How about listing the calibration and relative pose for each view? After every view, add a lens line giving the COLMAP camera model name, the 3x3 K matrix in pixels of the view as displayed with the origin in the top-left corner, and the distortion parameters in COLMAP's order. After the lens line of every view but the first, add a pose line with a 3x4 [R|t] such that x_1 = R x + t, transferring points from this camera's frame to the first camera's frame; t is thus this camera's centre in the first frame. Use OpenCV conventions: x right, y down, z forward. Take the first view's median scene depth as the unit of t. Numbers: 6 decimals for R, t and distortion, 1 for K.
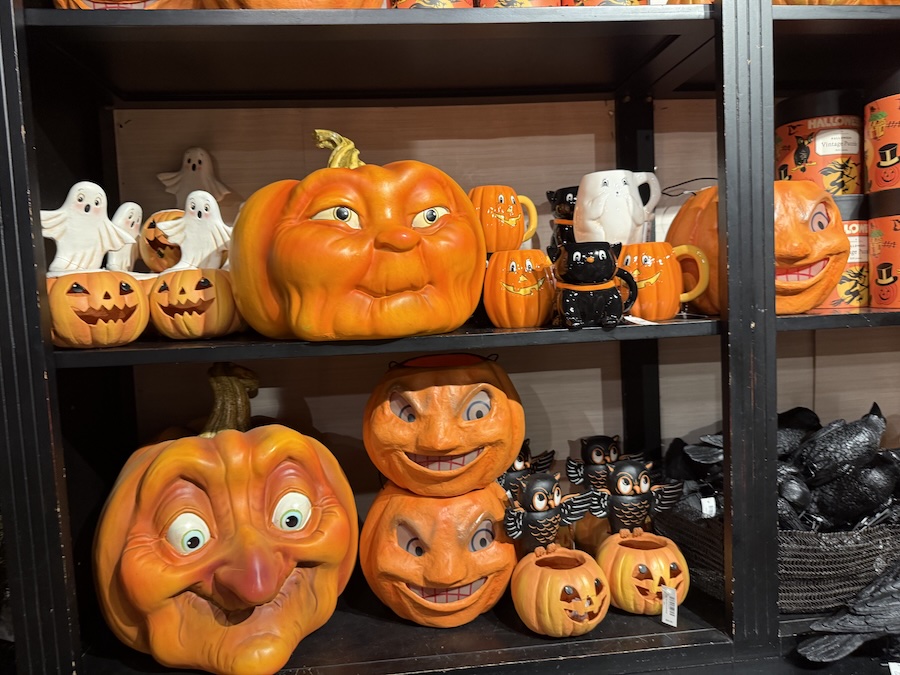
lens RADIAL K [[645.2, 0, 450.0], [0, 645.2, 337.5], [0, 0, 1]] dist [0.083796, -0.095526]
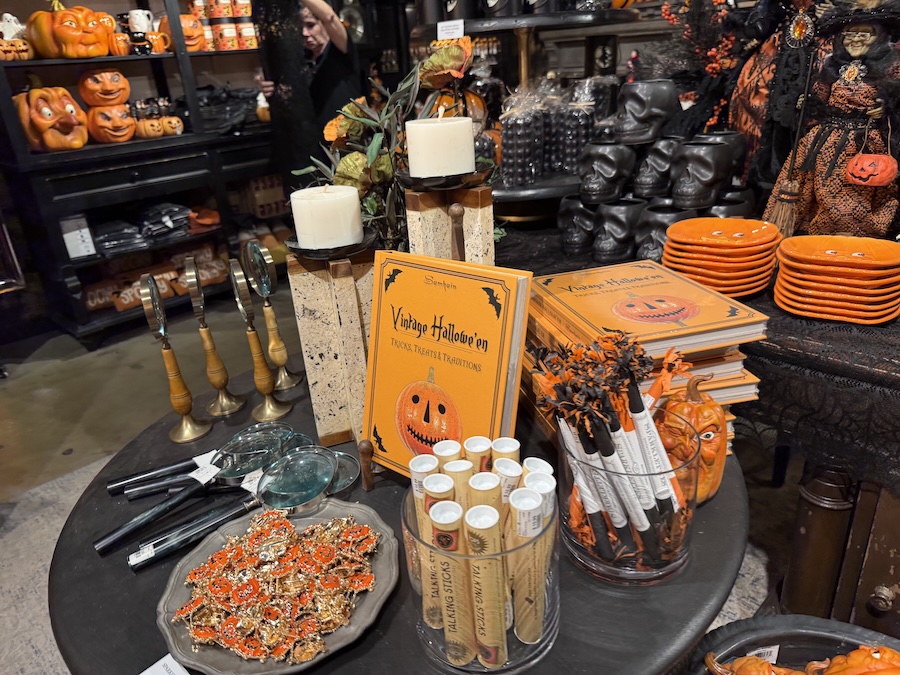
lens RADIAL K [[652.2, 0, 453.0], [0, 652.2, 352.4], [0, 0, 1]] dist [0.000463, -0.006738]
pose [[0.781172, -0.265680, 0.564964, -0.995814], [0.076545, 0.938864, 0.335673, 0.481099], [-0.619606, -0.218973, 0.753750, -3.447671]]
